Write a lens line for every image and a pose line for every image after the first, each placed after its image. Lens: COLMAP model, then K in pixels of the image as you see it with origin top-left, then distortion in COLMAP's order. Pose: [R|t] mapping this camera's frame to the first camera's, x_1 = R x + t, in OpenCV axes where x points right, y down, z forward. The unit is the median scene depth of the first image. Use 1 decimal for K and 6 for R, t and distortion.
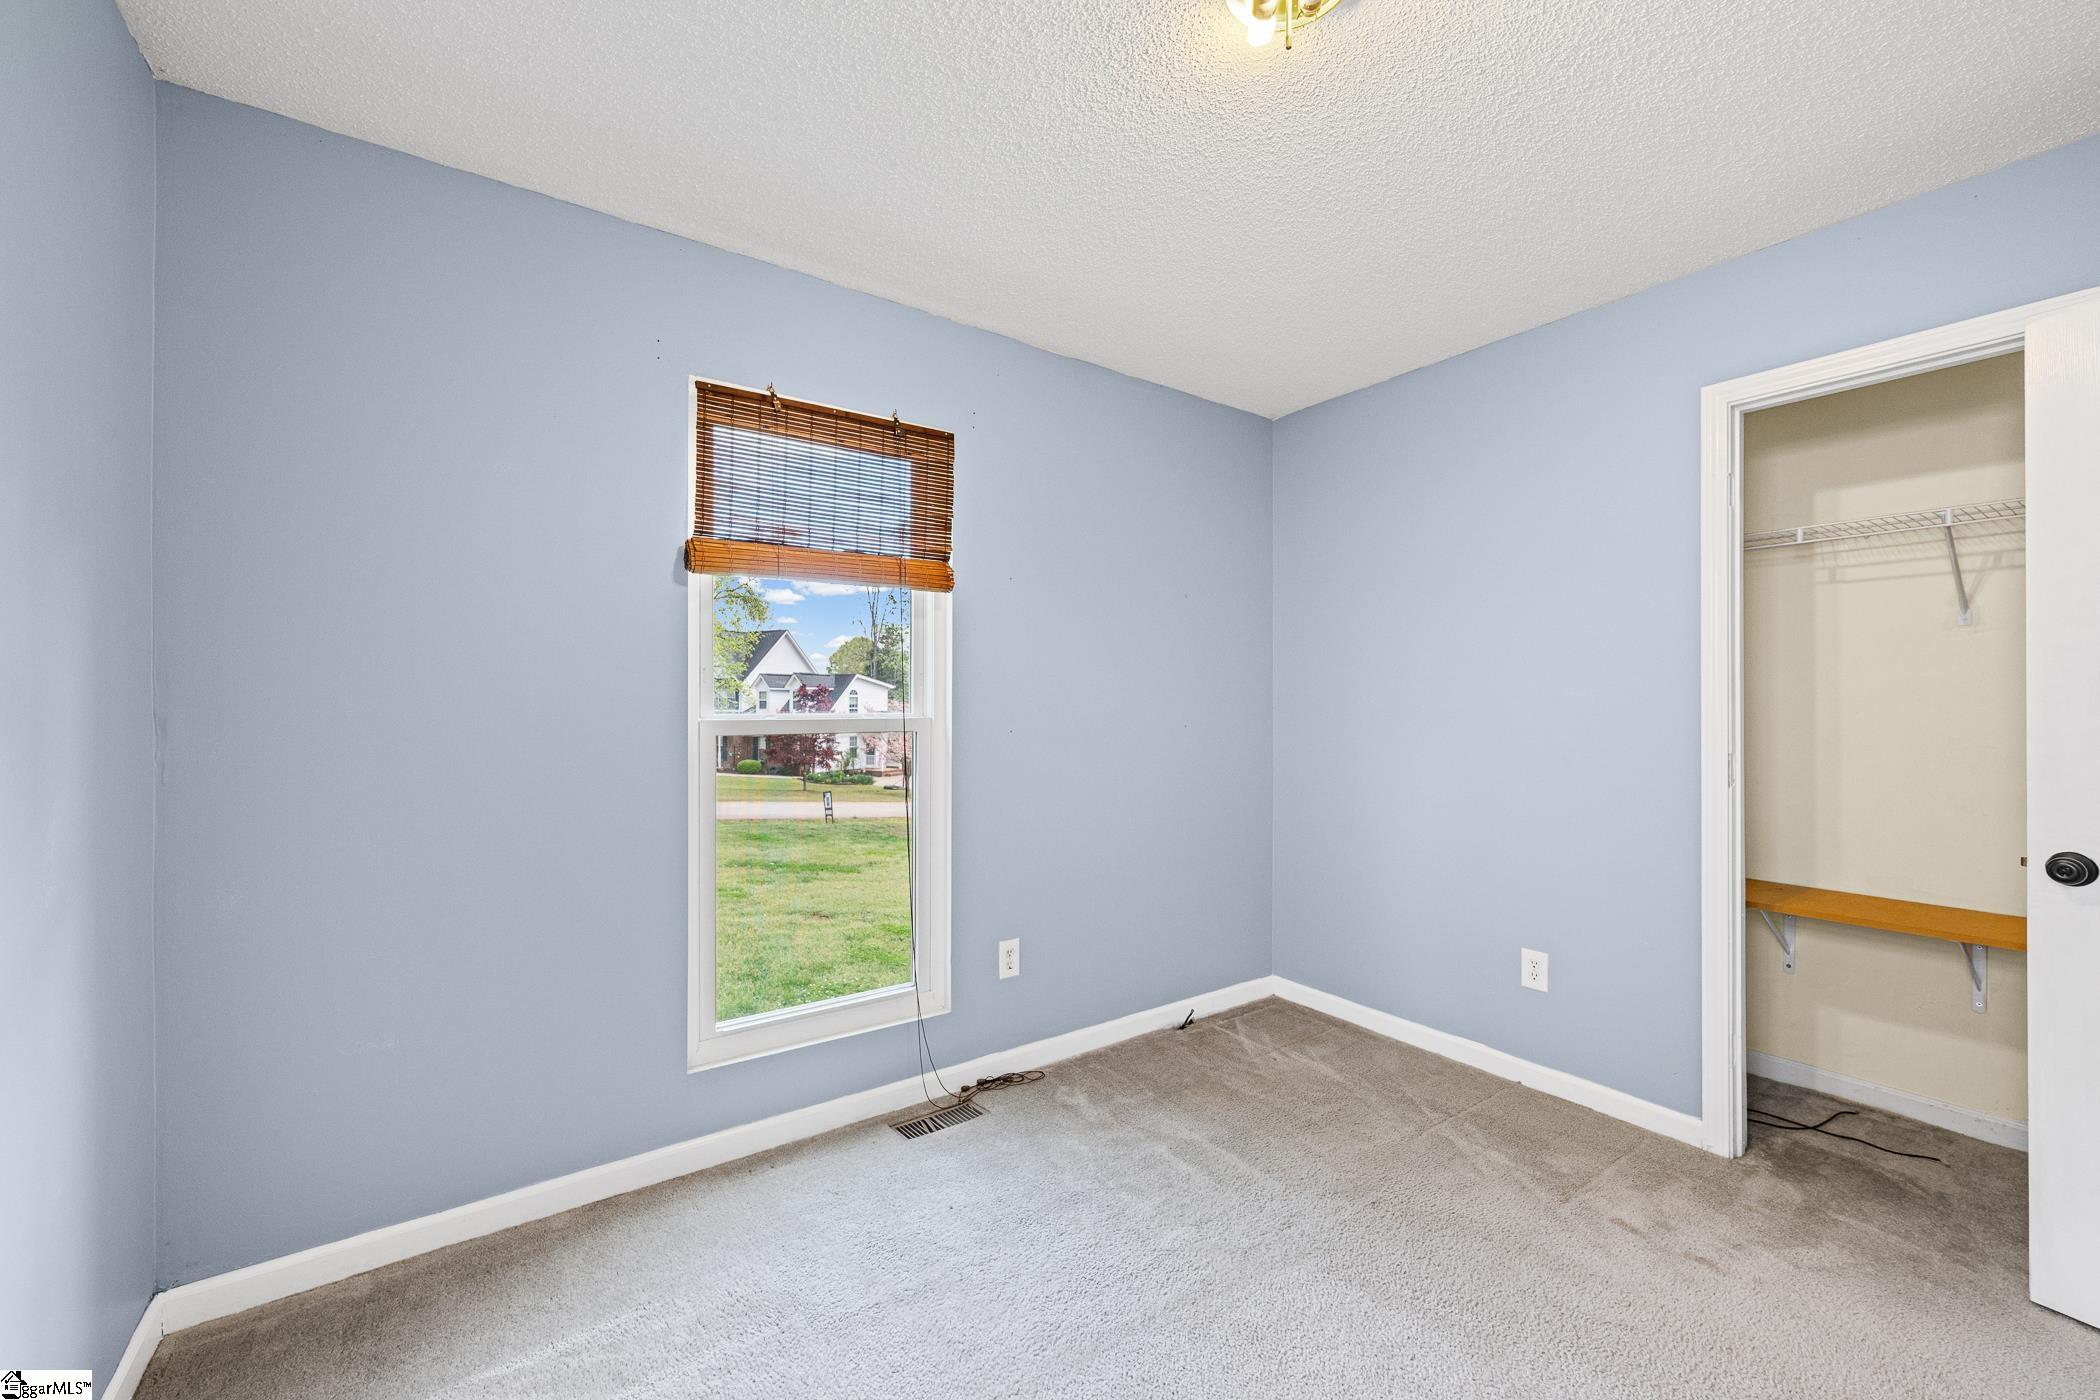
lens RADIAL K [[833.4, 0, 1044.2], [0, 833.4, 693.2], [0, 0, 1]] dist [-0.001876, 0.000002]
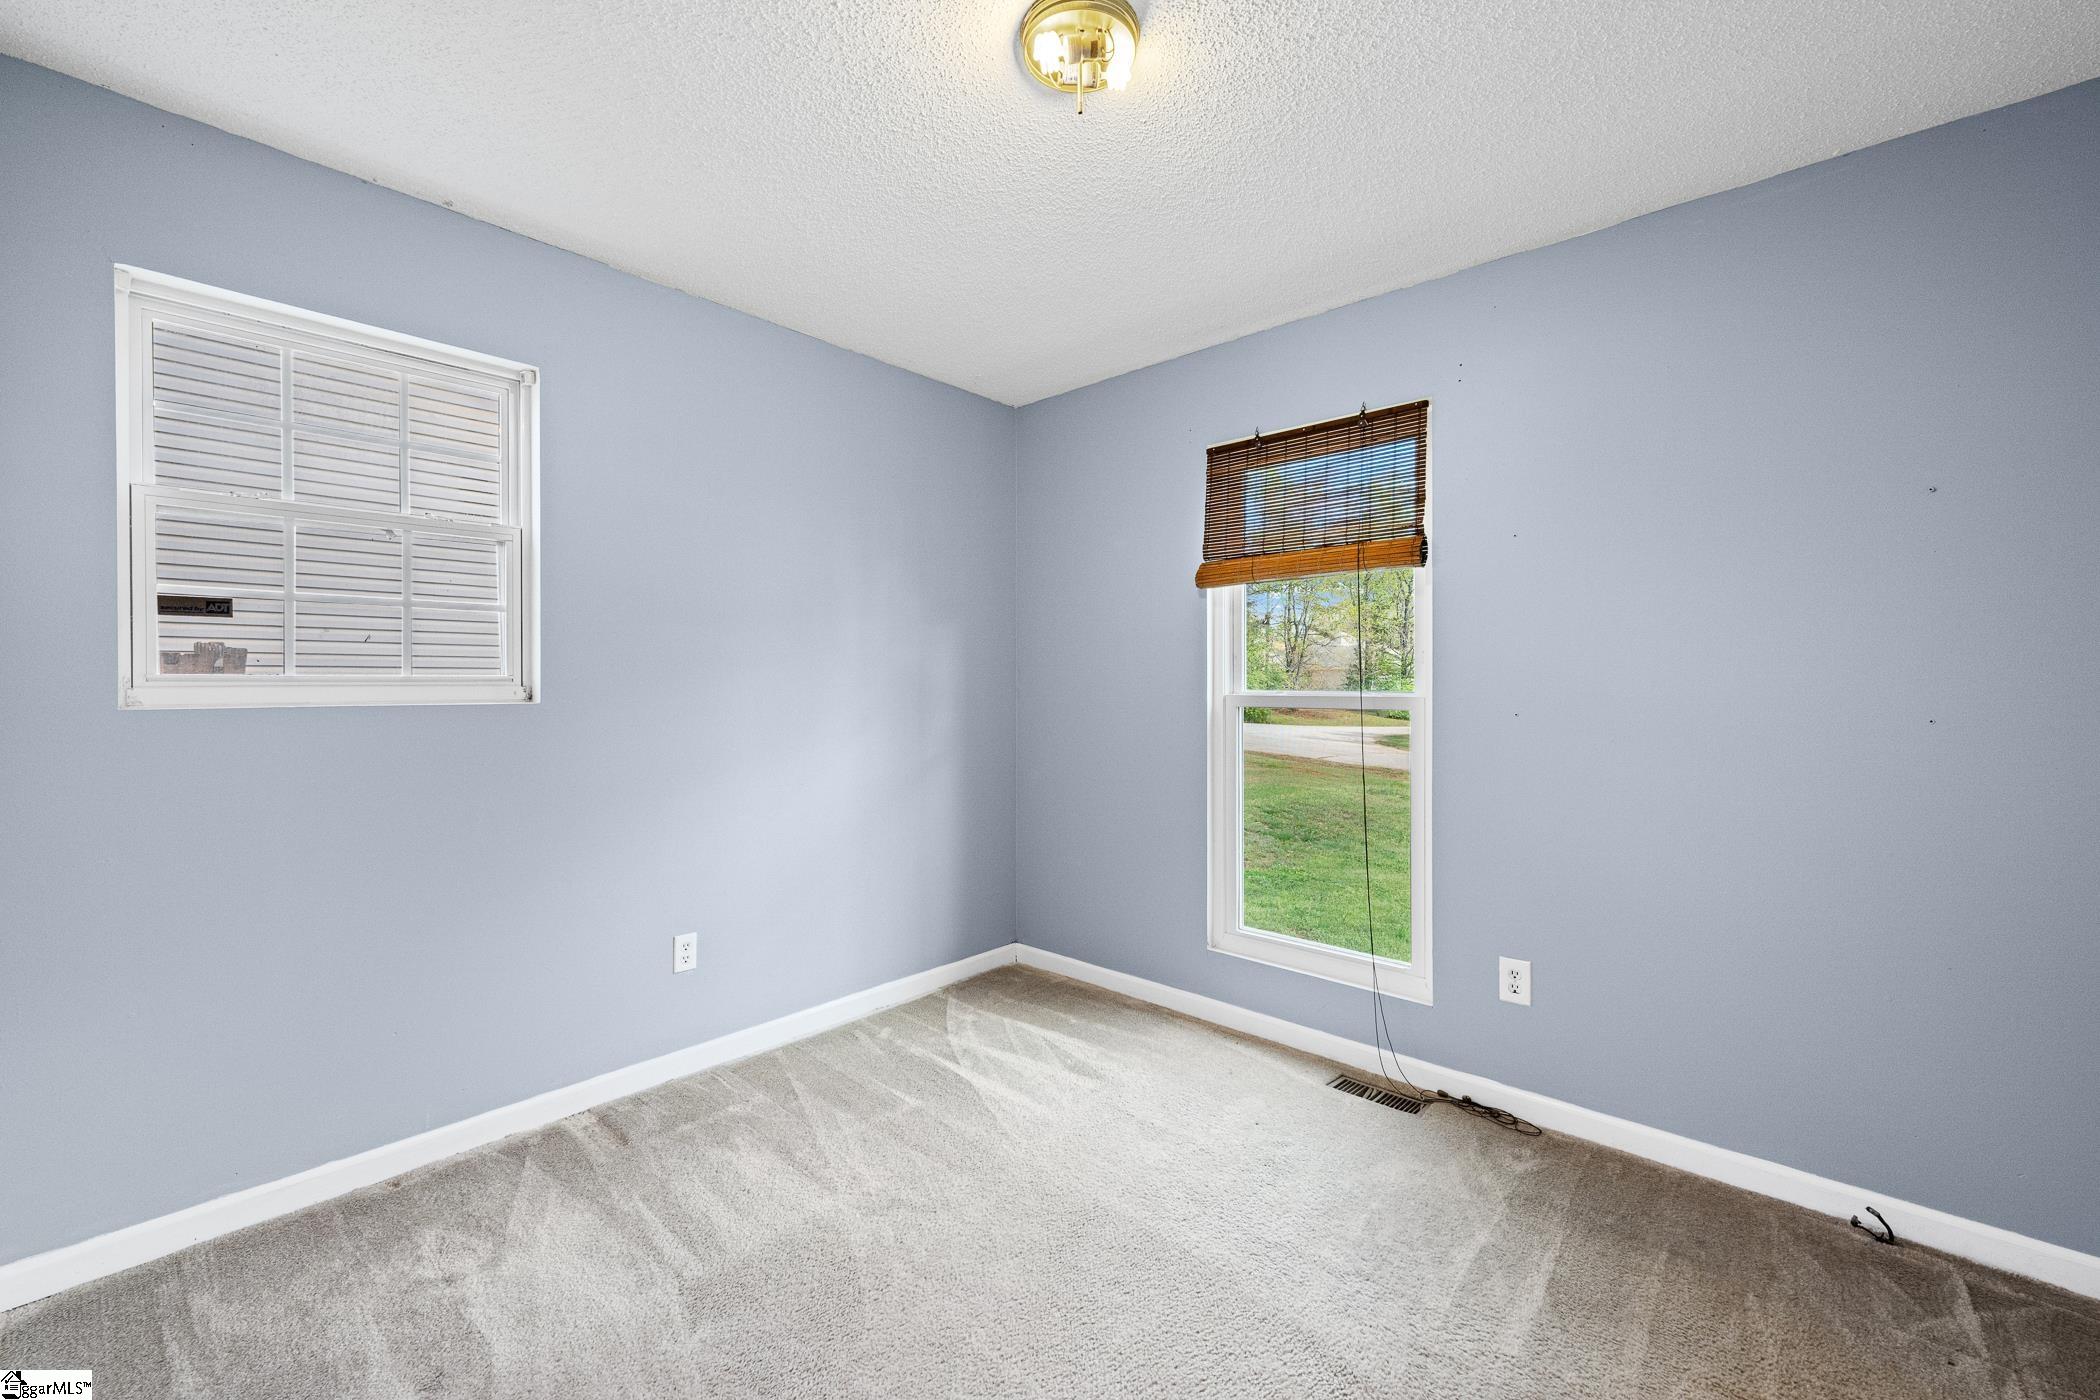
lens RADIAL K [[833.4, 0, 1044.2], [0, 833.4, 693.2], [0, 0, 1]] dist [-0.001876, 0.000002]
pose [[0.209612, 0.000457, -0.977784, 0.777657], [-0.002560, 0.999997, -0.000082, 0.028120], [0.977781, 0.002520, 0.209613, 0.393056]]
